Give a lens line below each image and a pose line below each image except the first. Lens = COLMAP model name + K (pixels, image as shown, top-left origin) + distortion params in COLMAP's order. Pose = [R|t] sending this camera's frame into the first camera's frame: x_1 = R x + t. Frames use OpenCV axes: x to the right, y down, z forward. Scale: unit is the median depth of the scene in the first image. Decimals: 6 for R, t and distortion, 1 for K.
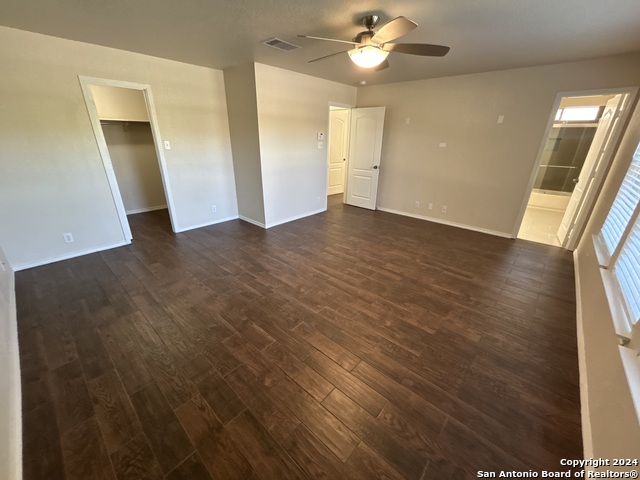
lens RADIAL K [[256.5, 0, 320.0], [0, 256.5, 240.0], [0, 0, 1]] dist [0.000900, 0.000149]
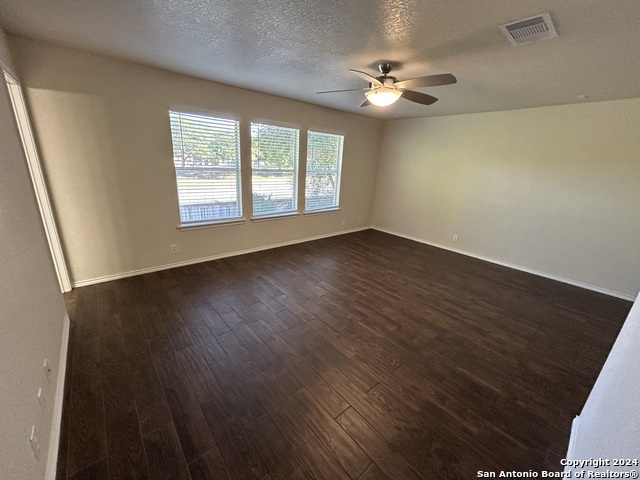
lens RADIAL K [[256.5, 0, 320.0], [0, 256.5, 240.0], [0, 0, 1]] dist [0.000900, 0.000149]
pose [[-0.989402, -0.103380, 0.101959, 0.209901], [-0.015919, 0.775194, 0.631522, -0.694923], [-0.144325, 0.623206, -0.768625, 1.703732]]
